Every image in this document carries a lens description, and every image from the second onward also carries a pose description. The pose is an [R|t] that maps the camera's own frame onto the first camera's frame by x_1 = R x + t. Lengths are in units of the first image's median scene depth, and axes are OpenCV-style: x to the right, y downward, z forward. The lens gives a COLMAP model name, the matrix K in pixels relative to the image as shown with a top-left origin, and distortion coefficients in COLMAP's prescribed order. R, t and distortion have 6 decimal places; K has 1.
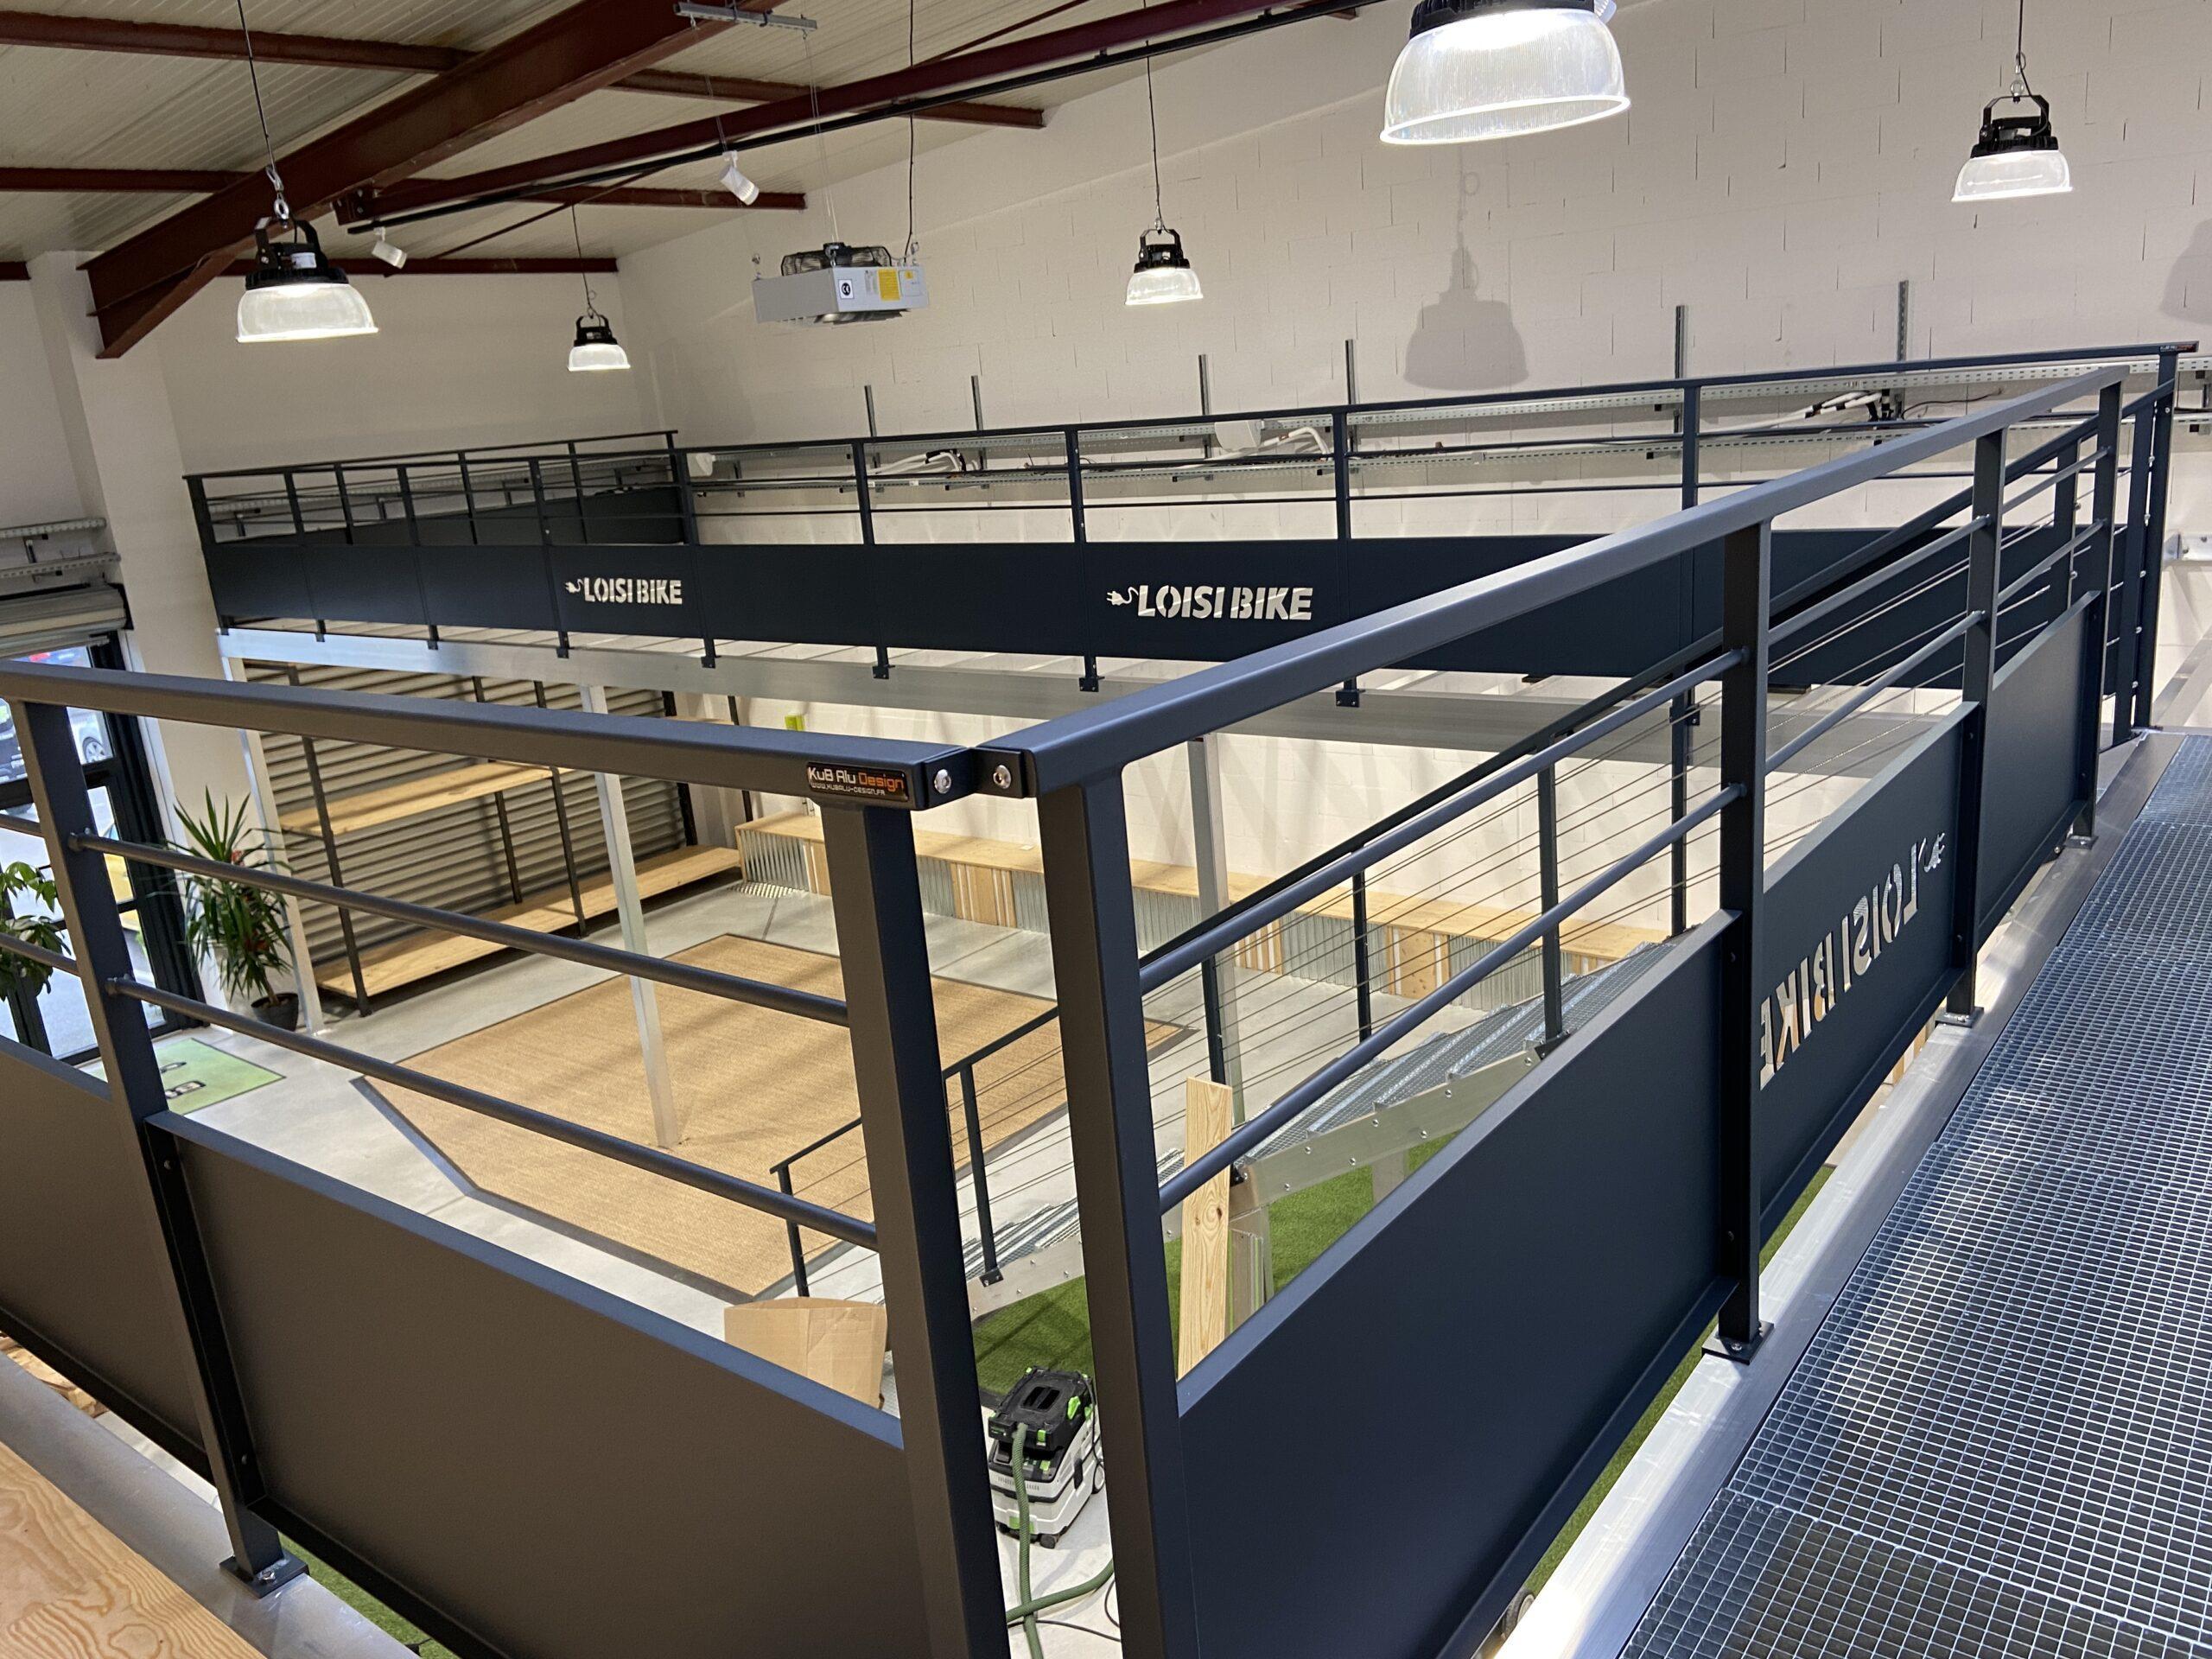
lens RADIAL K [[1664.4, 0, 1109.1], [0, 1664.4, 819.6], [0, 0, 1]] dist [0.137725, -0.166300]
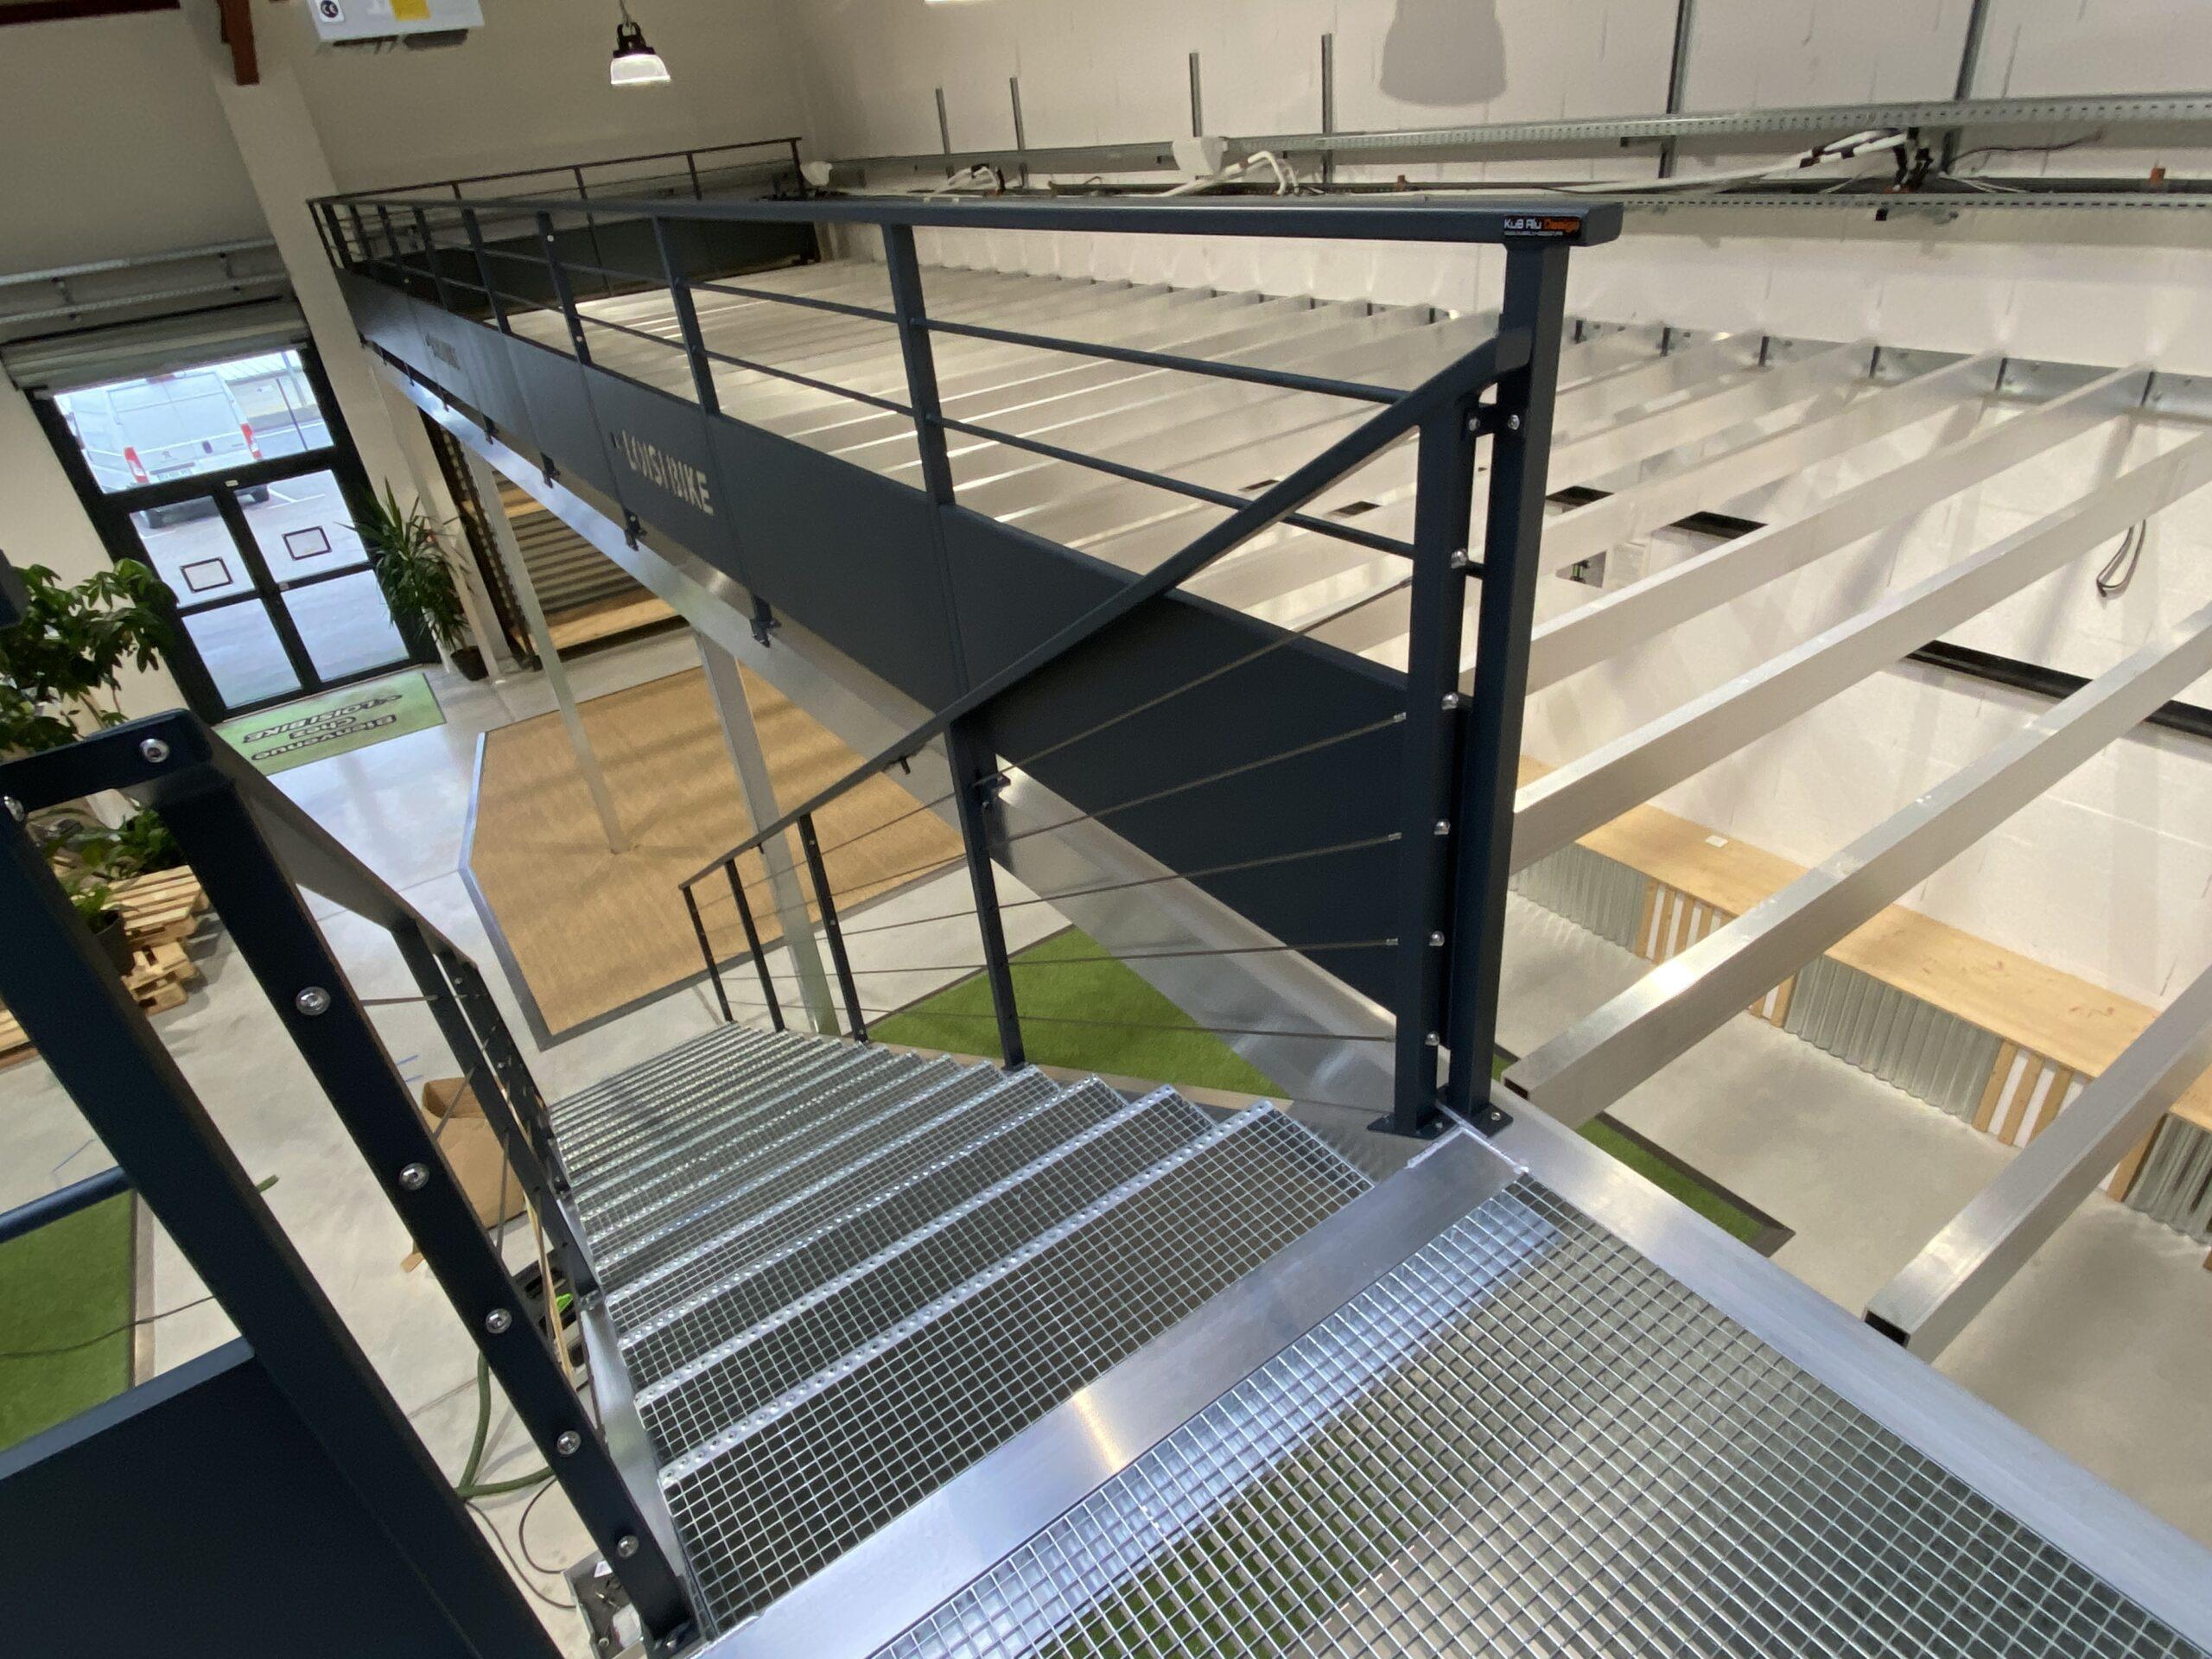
lens RADIAL K [[1243.1, 0, 1106.0], [0, 1243.1, 829.5], [0, 0, 1]] dist [0.000569, -0.001055]
pose [[0.954583, 0.145602, -0.259945, 0.306990], [-0.060325, 0.948841, 0.309940, -0.116383], [0.291774, -0.280182, 0.914530, 0.358898]]
